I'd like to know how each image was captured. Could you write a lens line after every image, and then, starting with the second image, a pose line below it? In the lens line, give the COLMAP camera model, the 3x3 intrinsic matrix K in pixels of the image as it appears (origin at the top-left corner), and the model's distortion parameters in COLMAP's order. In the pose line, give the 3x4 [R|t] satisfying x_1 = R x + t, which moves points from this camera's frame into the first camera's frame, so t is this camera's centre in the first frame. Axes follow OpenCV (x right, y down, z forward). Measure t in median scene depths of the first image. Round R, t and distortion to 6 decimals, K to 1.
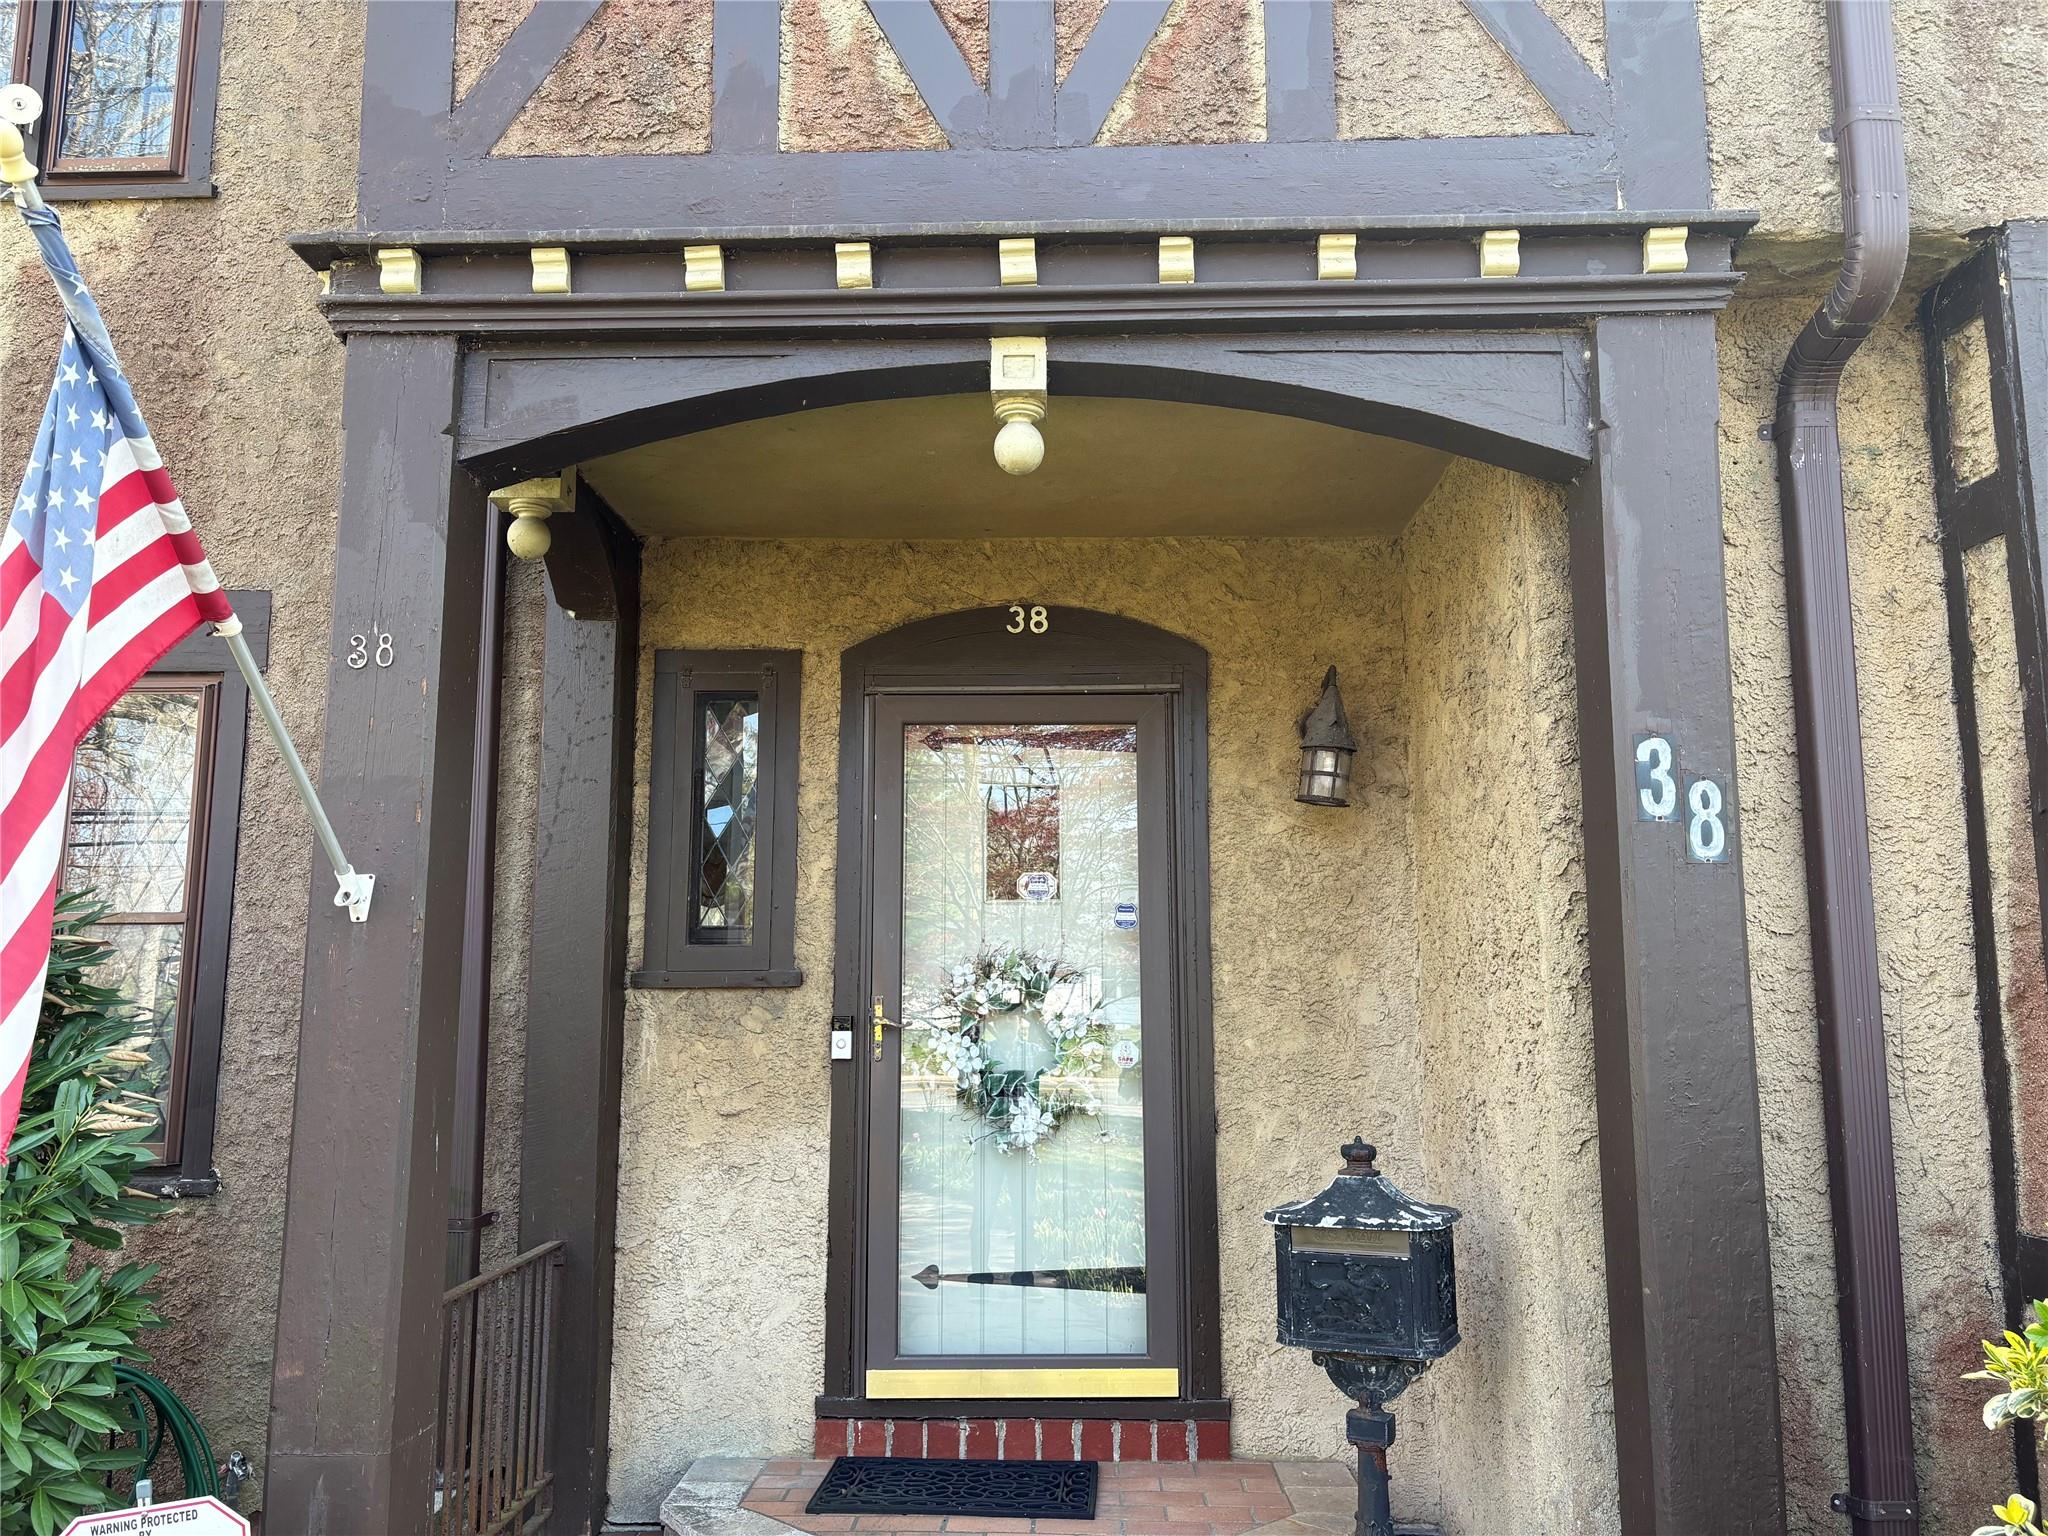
lens RADIAL K [[1544.5, 0, 1008.7], [0, 1544.5, 772.9], [0, 0, 1]] dist [0.036384, -0.035268]
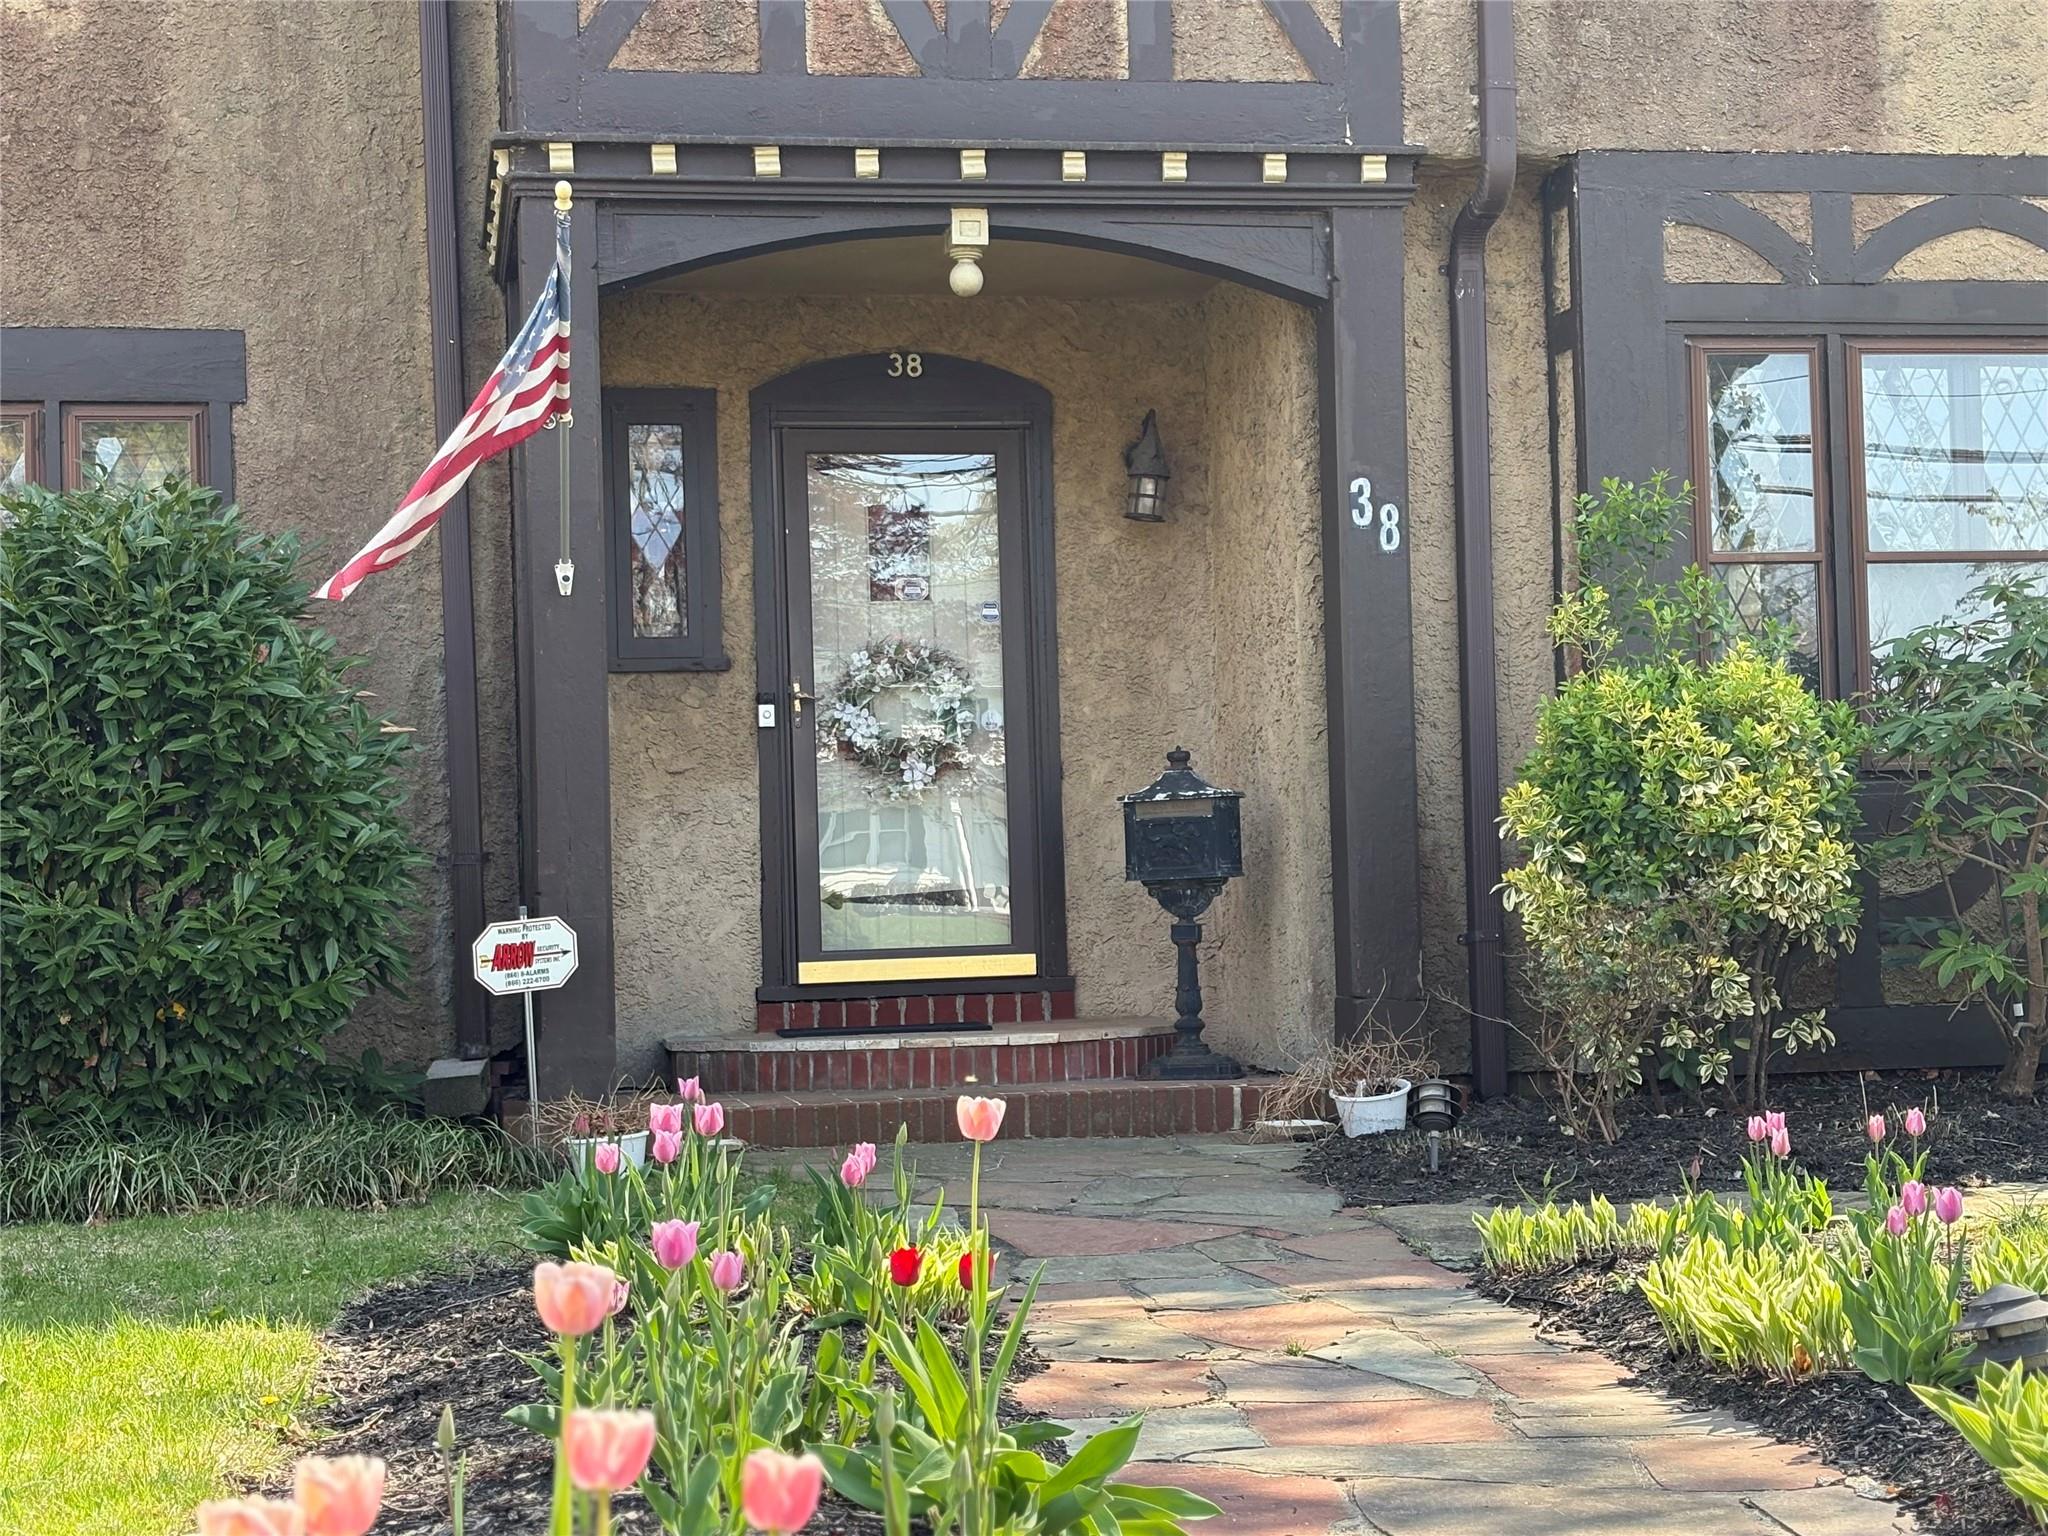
lens RADIAL K [[3159.9, 0, 1061.7], [0, 3159.9, 843.4], [0, 0, 1]] dist [0.069534, 0.000000]
pose [[0.975238, -0.024578, 0.219790, -0.562261], [-0.002037, 0.992765, 0.120054, -0.034779], [-0.221150, -0.117528, 0.968132, -1.953785]]
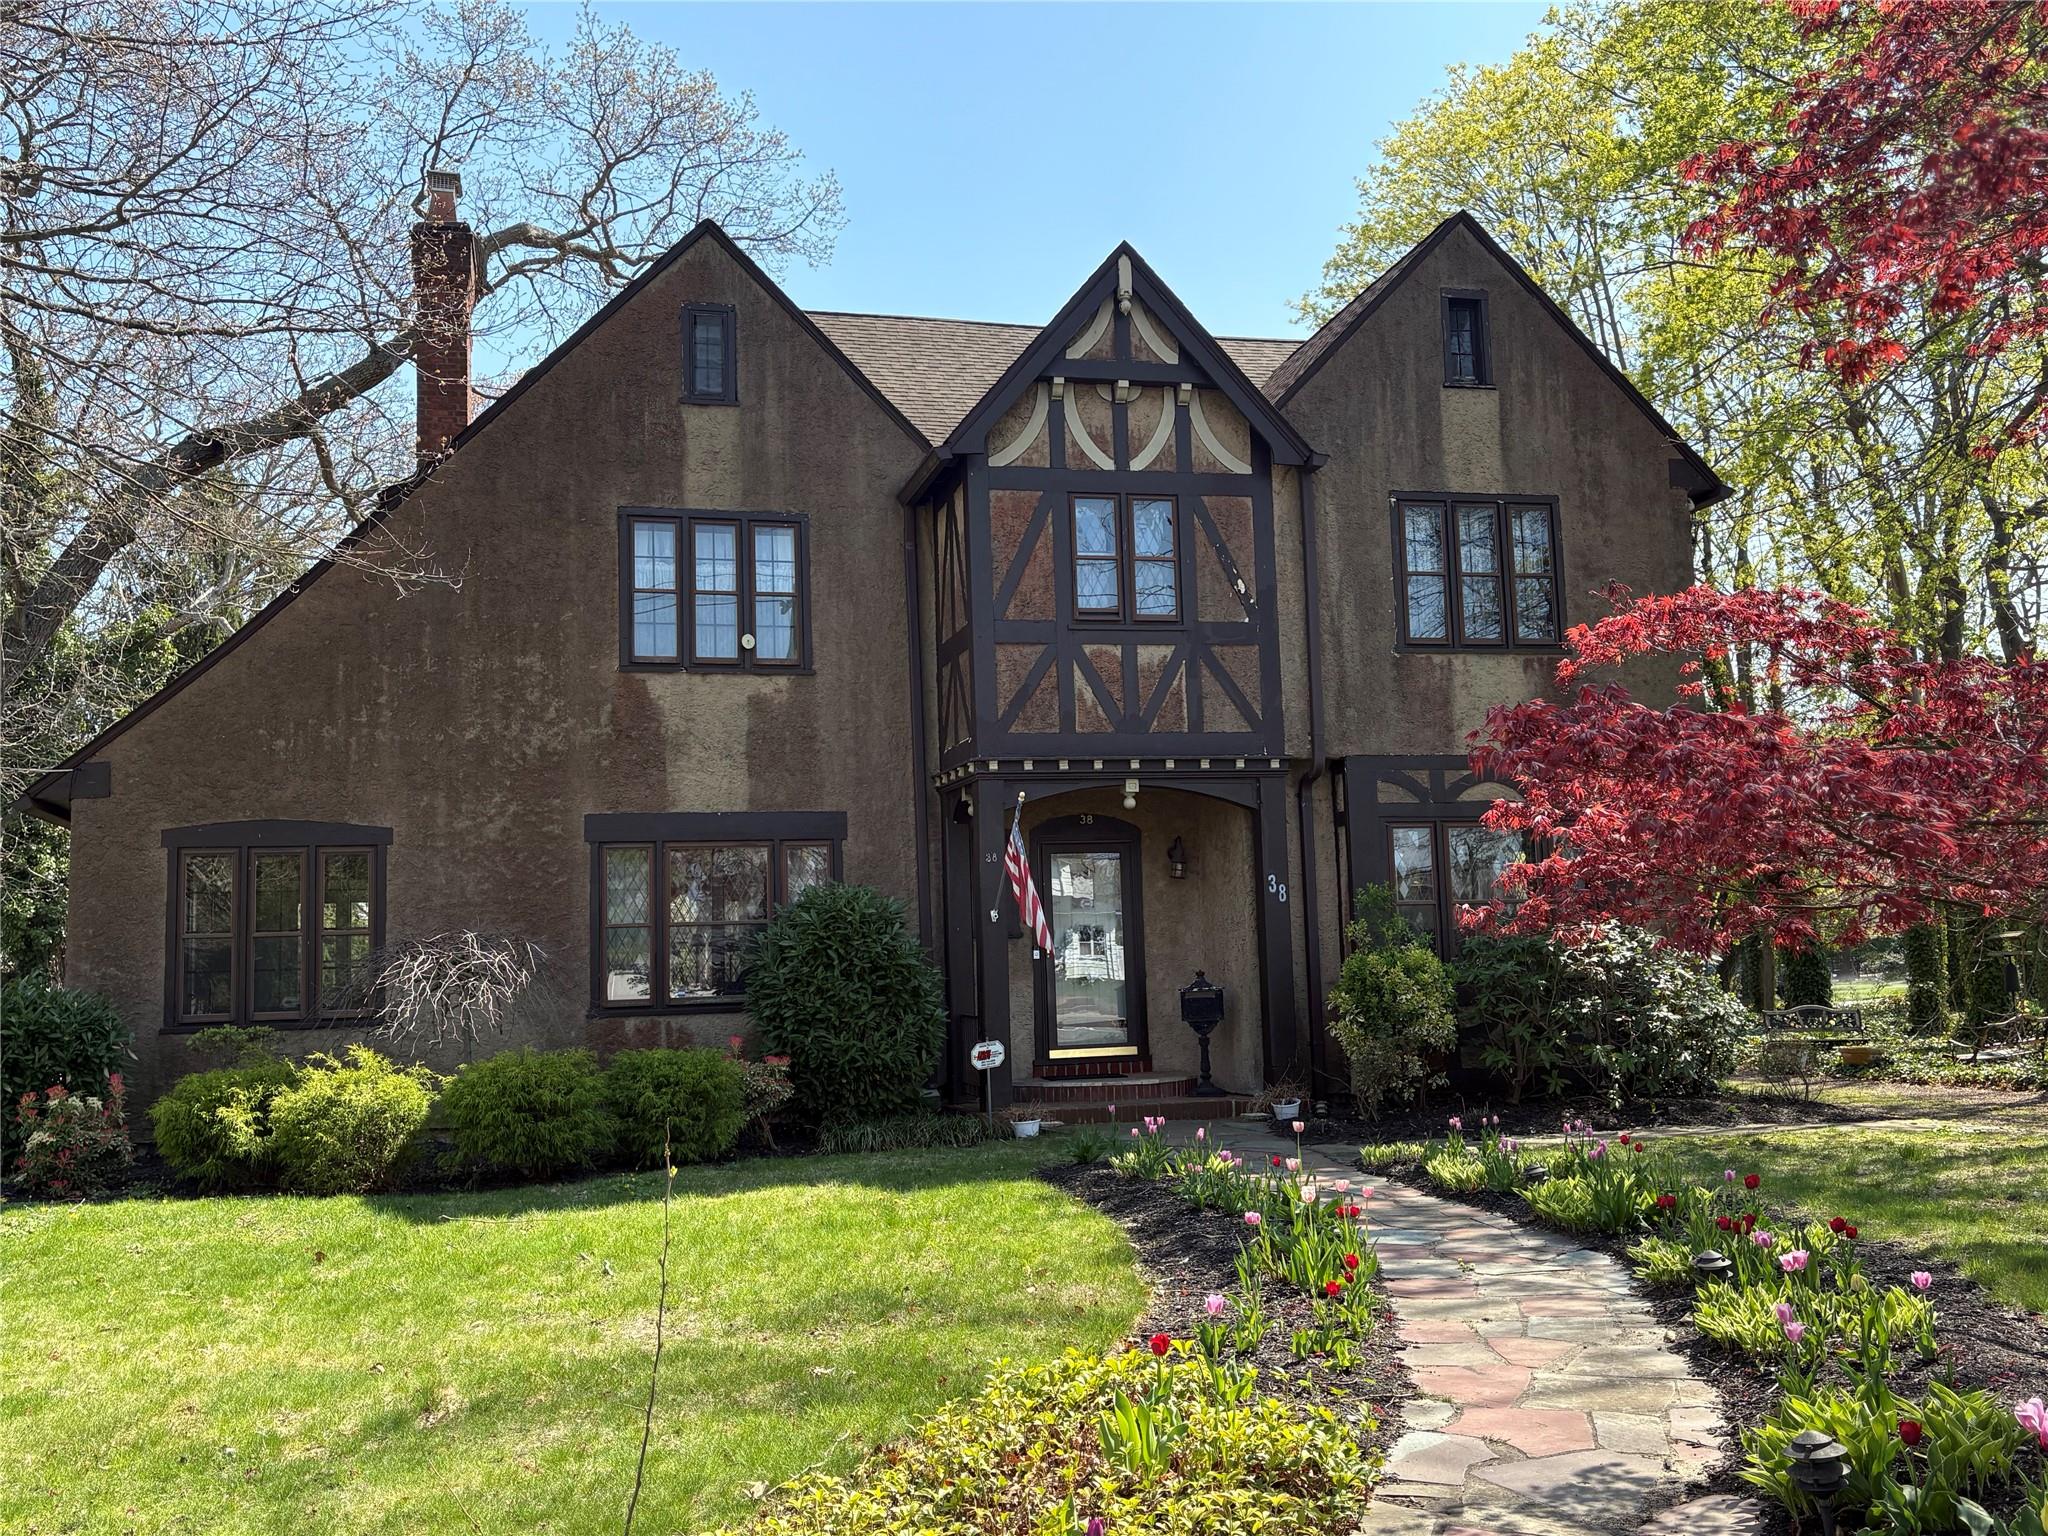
lens RADIAL K [[1851.9, 0, 1031.3], [0, 1851.9, 762.9], [0, 0, 1]] dist [0.069193, -0.000689]
pose [[0.960616, 0.000138, 0.277878, -1.544518], [-0.009228, 0.999464, 0.031403, -0.449438], [-0.277725, -0.032730, 0.960103, -3.498403]]
